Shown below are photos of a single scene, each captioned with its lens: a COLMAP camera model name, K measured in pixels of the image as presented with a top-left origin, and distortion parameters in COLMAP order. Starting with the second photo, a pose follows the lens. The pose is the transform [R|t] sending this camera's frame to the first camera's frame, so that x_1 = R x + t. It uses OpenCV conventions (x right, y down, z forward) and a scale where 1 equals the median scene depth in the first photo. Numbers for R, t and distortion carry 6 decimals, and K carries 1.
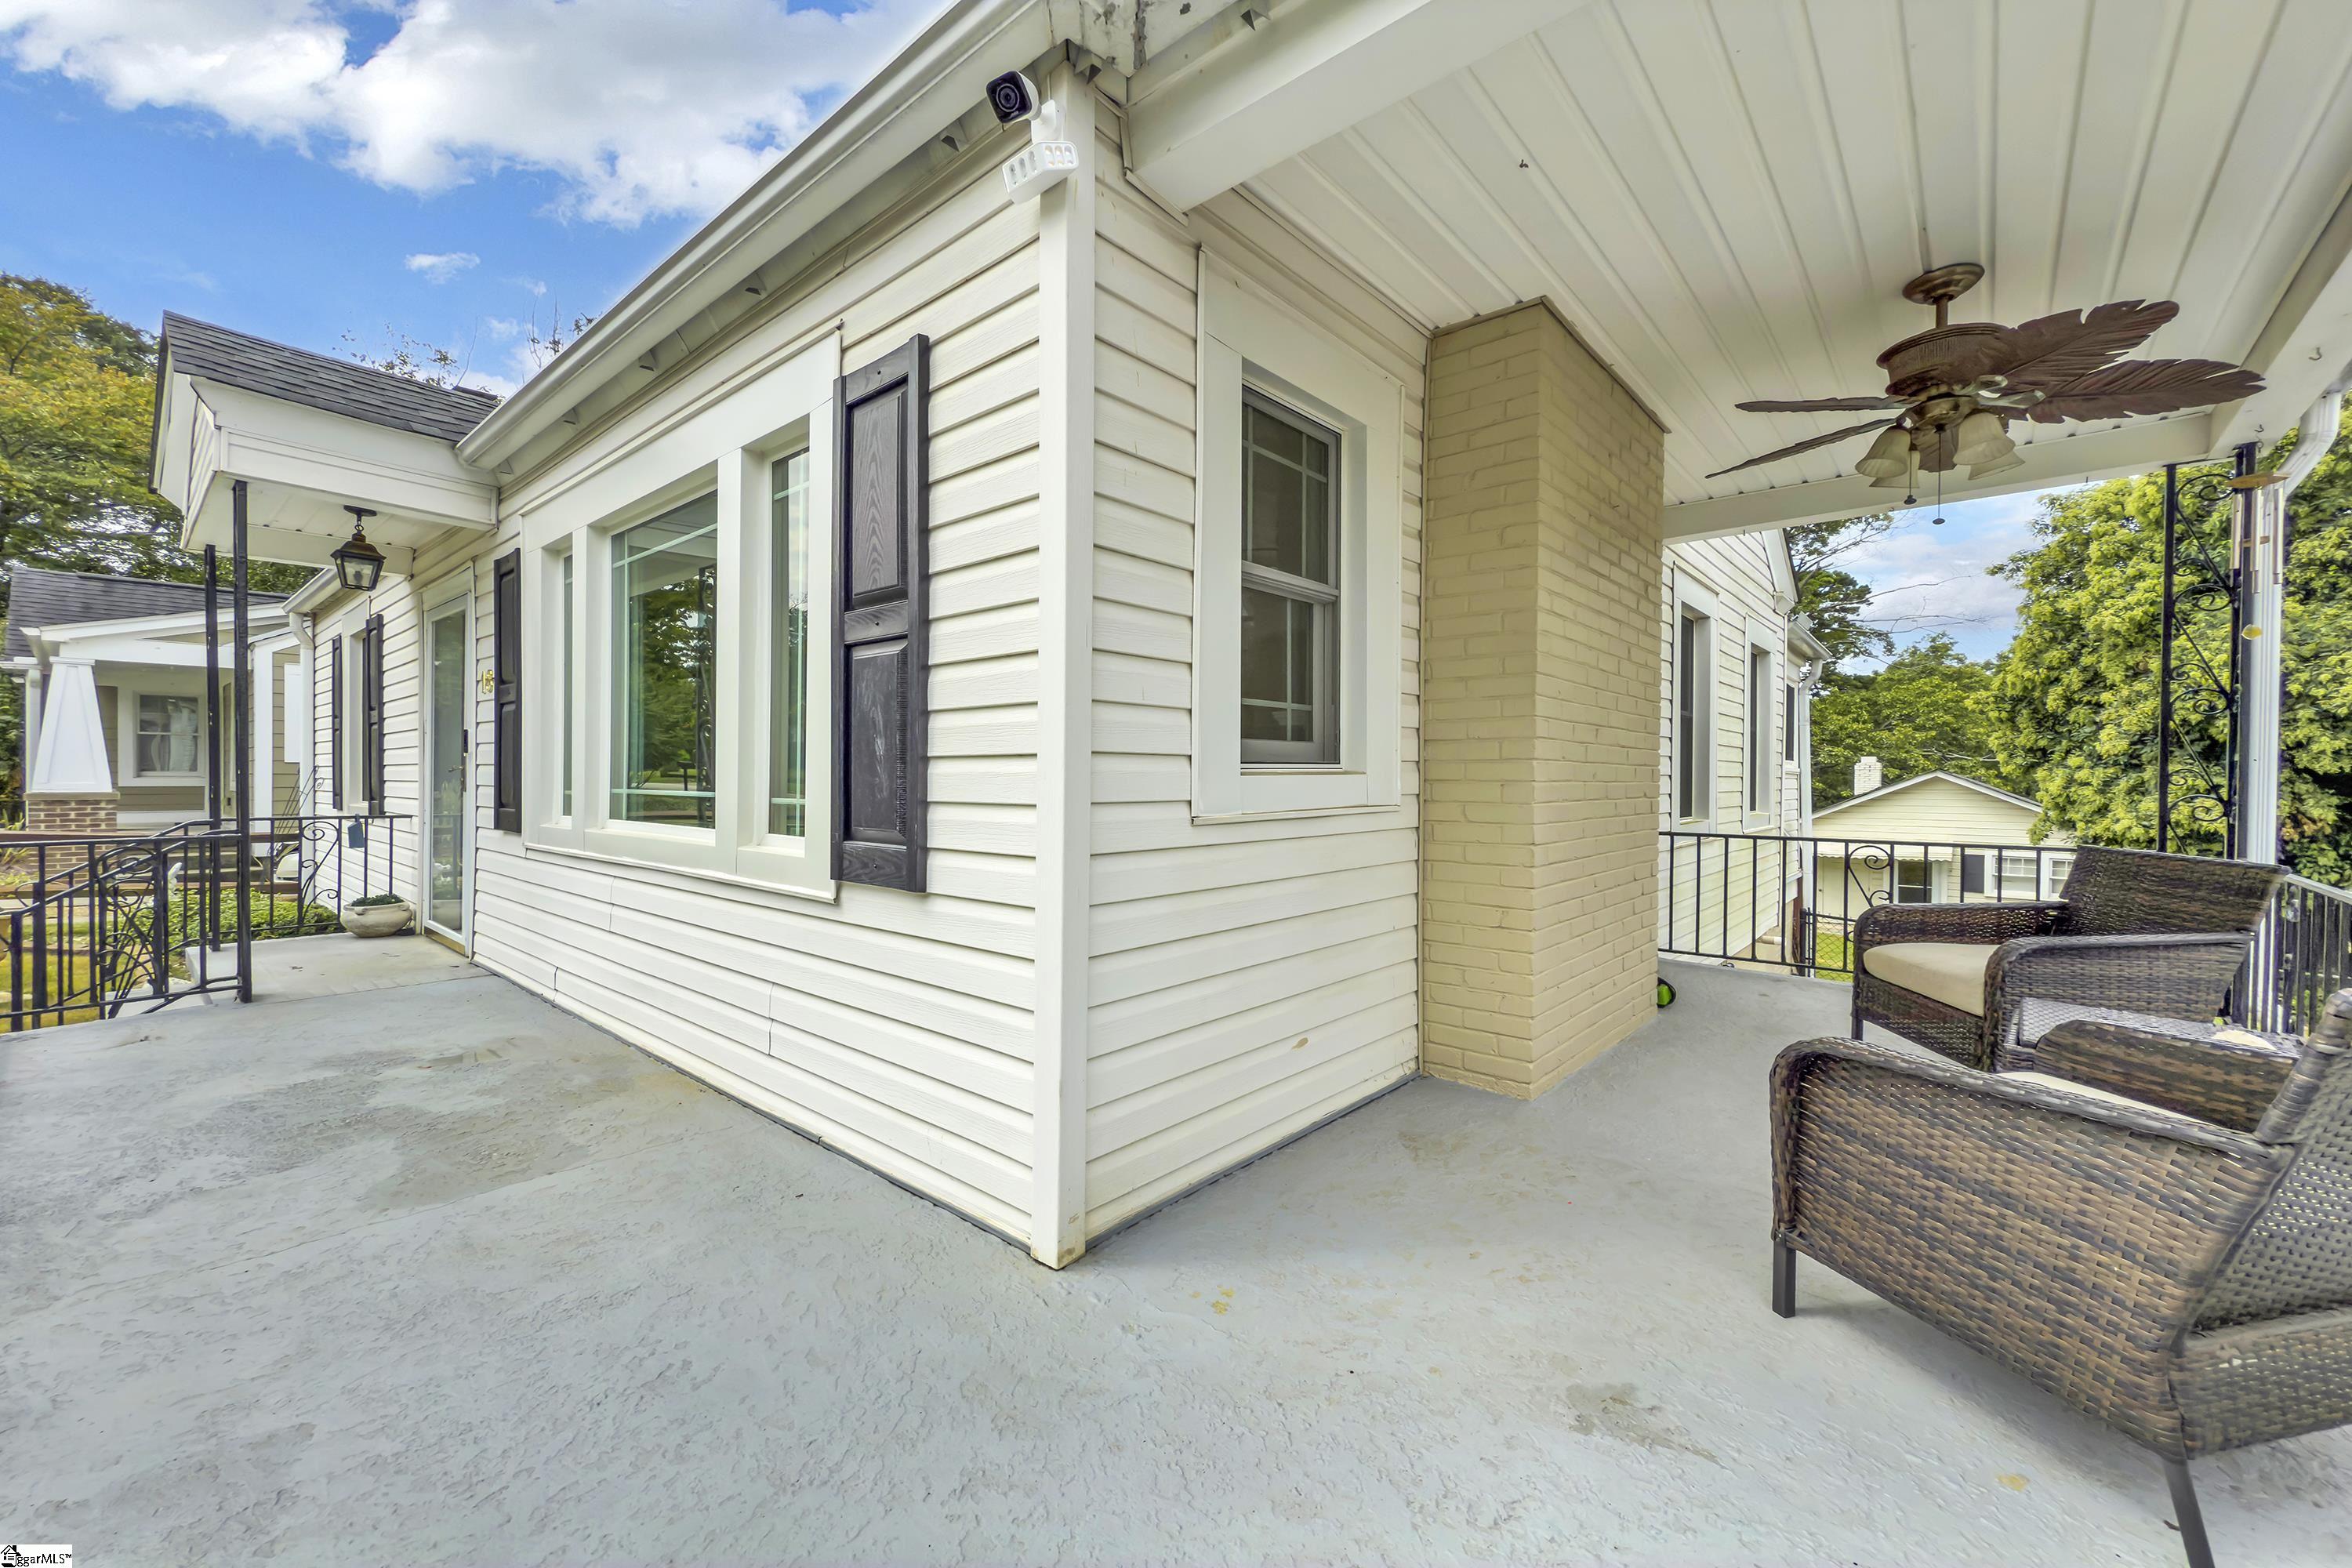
lens RADIAL K [[934.0, 0, 1172.8], [0, 934.0, 786.8], [0, 0, 1]] dist [0.003021, -0.000118]
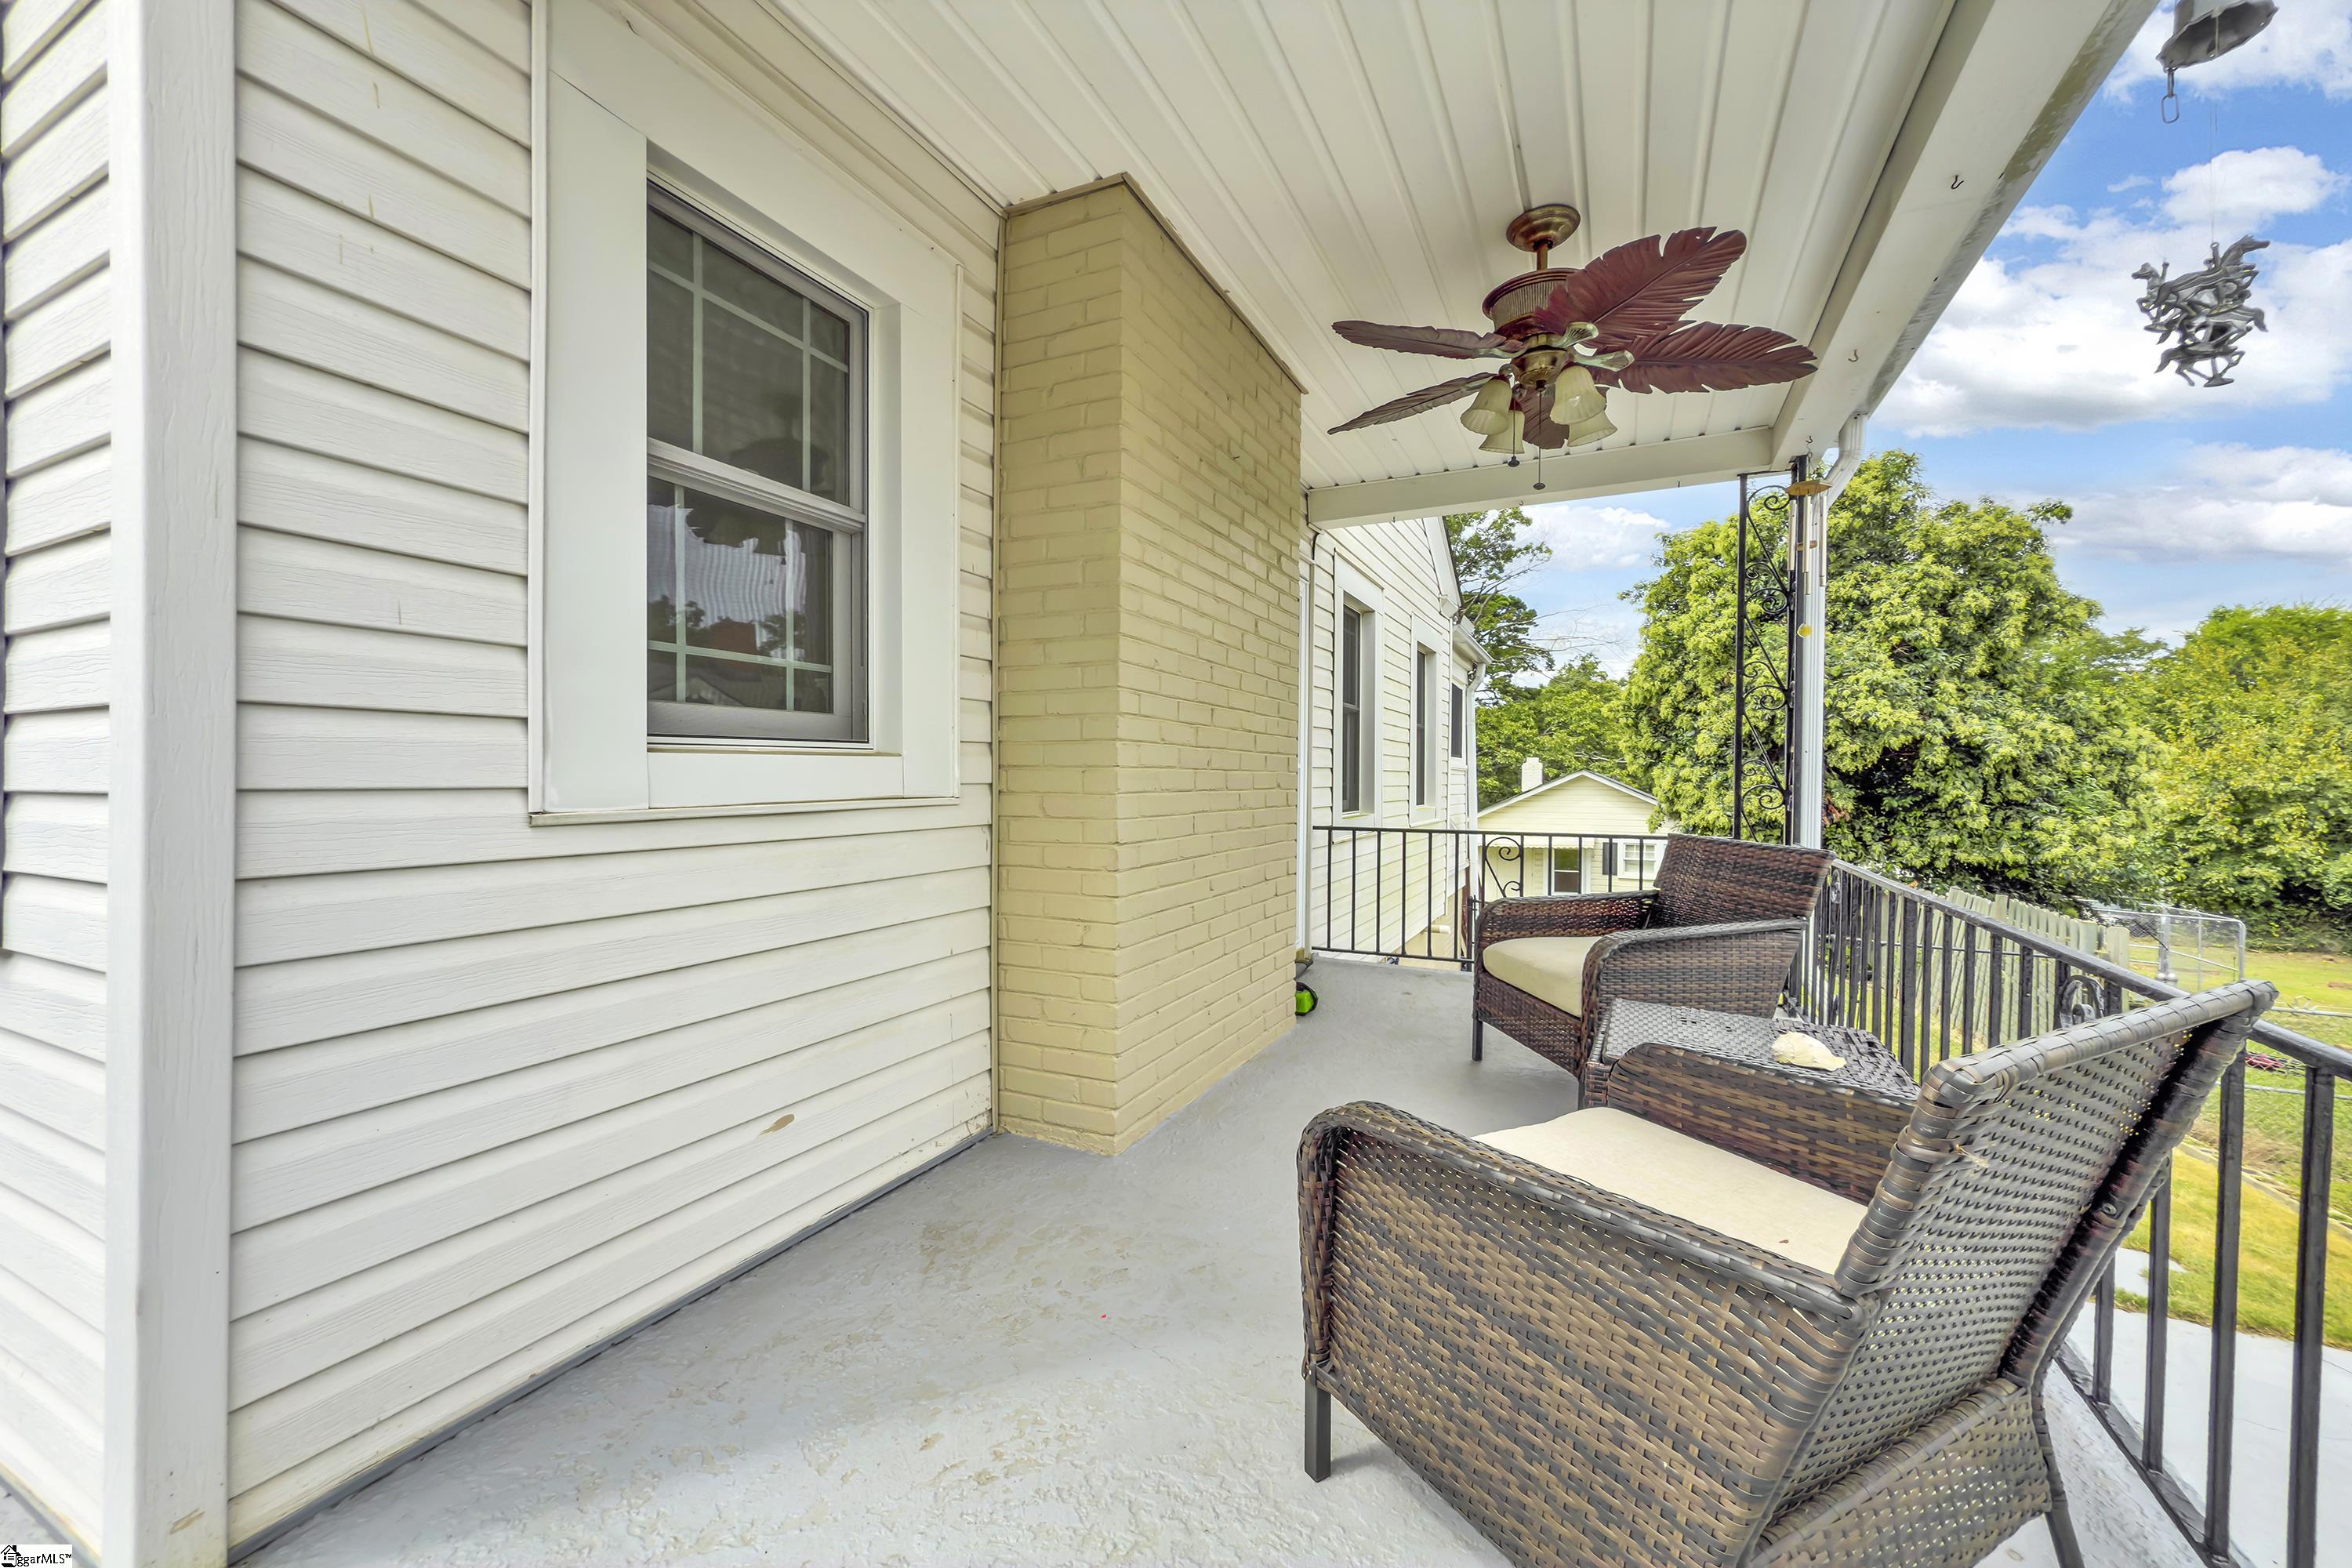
lens RADIAL K [[934.0, 0, 1168.6], [0, 934.0, 789.4], [0, 0, 1]] dist [0.003021, -0.000118]
pose [[0.965616, -0.003296, 0.259950, 0.218408], [0.002497, 0.999991, 0.003402, 0.011405], [-0.259959, -0.002636, 0.965616, 0.198754]]
